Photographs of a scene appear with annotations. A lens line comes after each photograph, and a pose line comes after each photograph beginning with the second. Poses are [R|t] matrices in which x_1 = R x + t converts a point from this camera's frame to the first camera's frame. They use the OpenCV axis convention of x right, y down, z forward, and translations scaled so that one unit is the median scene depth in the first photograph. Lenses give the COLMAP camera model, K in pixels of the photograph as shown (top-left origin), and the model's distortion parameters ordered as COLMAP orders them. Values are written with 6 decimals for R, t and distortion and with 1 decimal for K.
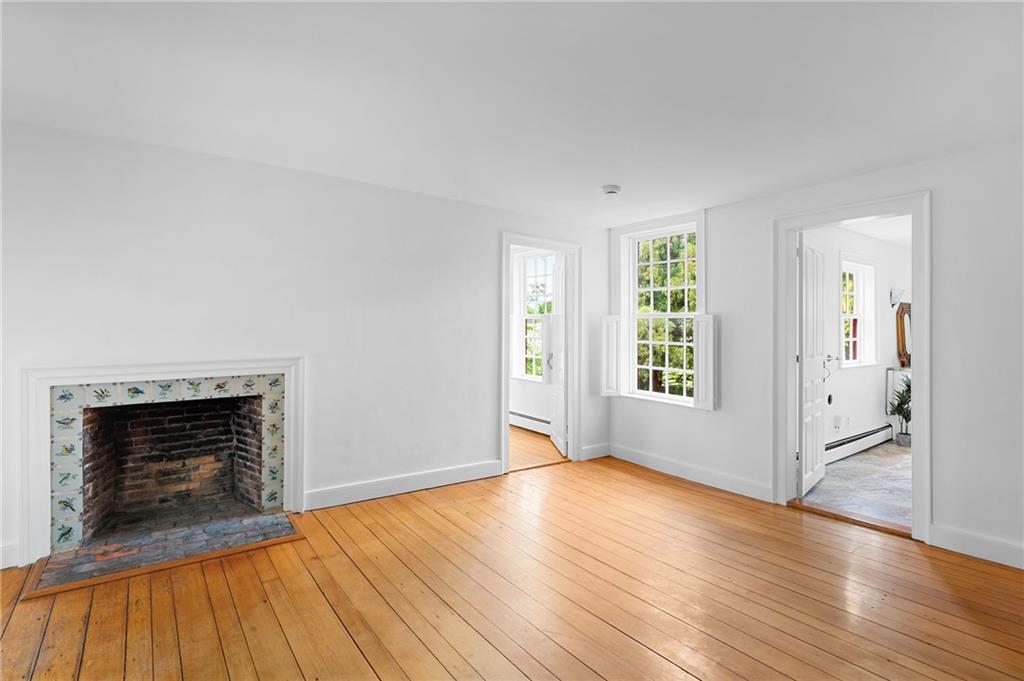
lens RADIAL K [[503.2, 0, 512.4], [0, 503.2, 334.0], [0, 0, 1]] dist [0.002735, 0.000602]
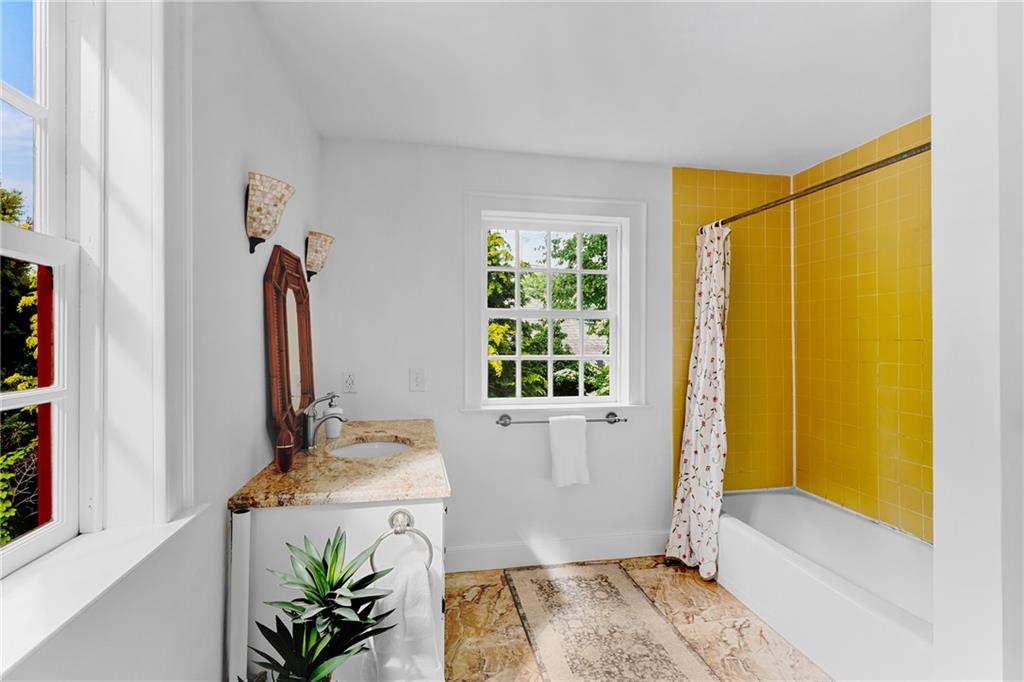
lens RADIAL K [[503.2, 0, 512.4], [0, 503.2, 334.5], [0, 0, 1]] dist [0.002735, 0.000602]
pose [[0.427901, 0.008236, 0.903788, 0.468174], [-0.000233, 0.999959, -0.009002, -0.006224], [-0.903826, 0.003641, 0.427886, 0.622419]]
